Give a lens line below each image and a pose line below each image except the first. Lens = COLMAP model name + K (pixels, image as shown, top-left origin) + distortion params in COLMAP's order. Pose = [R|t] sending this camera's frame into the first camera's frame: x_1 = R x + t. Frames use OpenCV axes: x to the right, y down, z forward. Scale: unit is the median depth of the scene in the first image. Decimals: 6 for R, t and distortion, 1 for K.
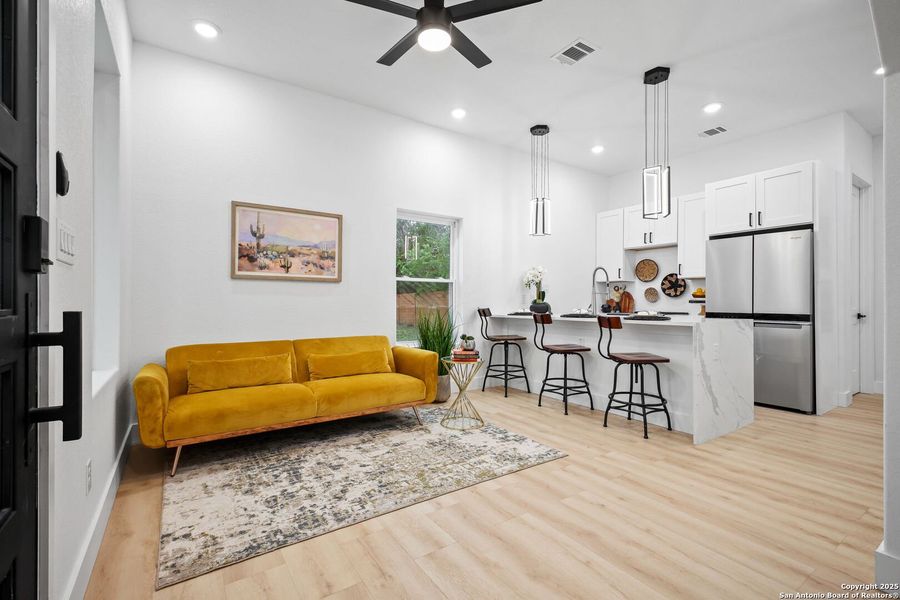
lens RADIAL K [[403.1, 0, 449.6], [0, 403.1, 299.9], [0, 0, 1]] dist [0.001017, 0.001691]
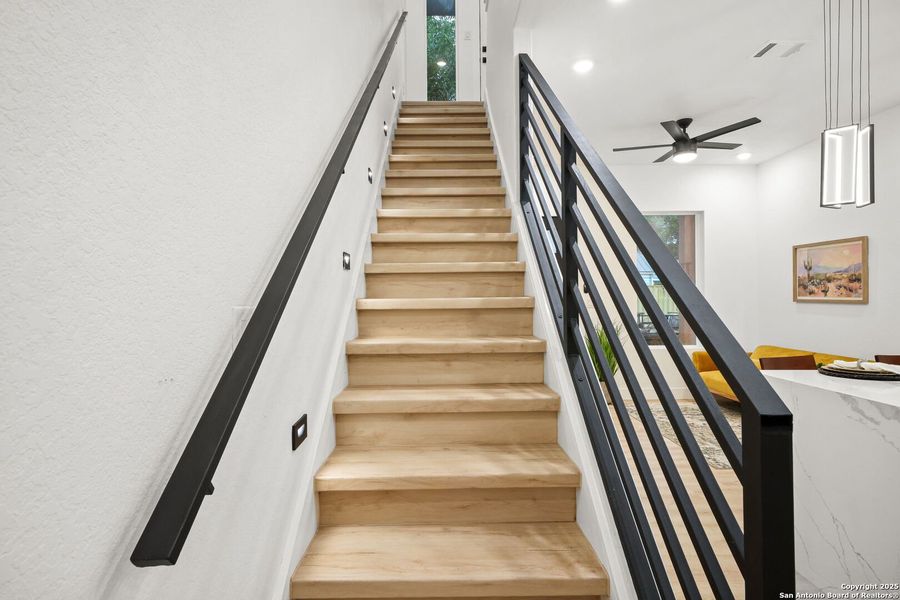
lens RADIAL K [[482.6, 0, 445.0], [0, 482.6, 294.8], [0, 0, 1]] dist [0.009757, -0.002943]
pose [[-0.553228, -0.004483, -0.833018, 1.138610], [0.004429, 0.999956, -0.008323, -0.052997], [0.833018, -0.008294, -0.553184, 0.699615]]
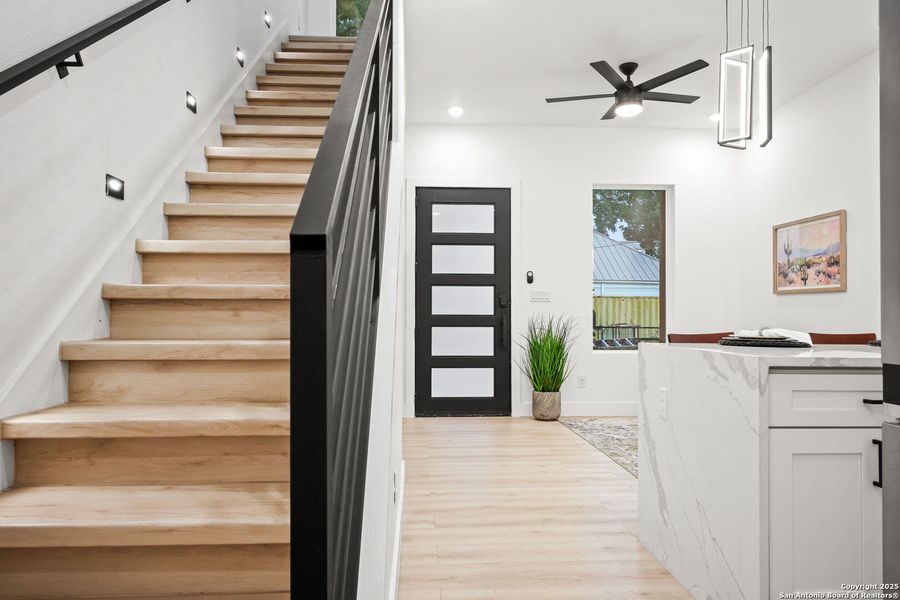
lens RADIAL K [[614.7, 0, 442.3], [0, 614.7, 299.9], [0, 0, 1]] dist [0.007318, -0.003822]
pose [[-0.521265, -0.028852, -0.852907, 1.073767], [-0.006325, 0.999531, -0.029946, 0.014723], [0.853371, -0.010216, -0.521203, 0.838363]]
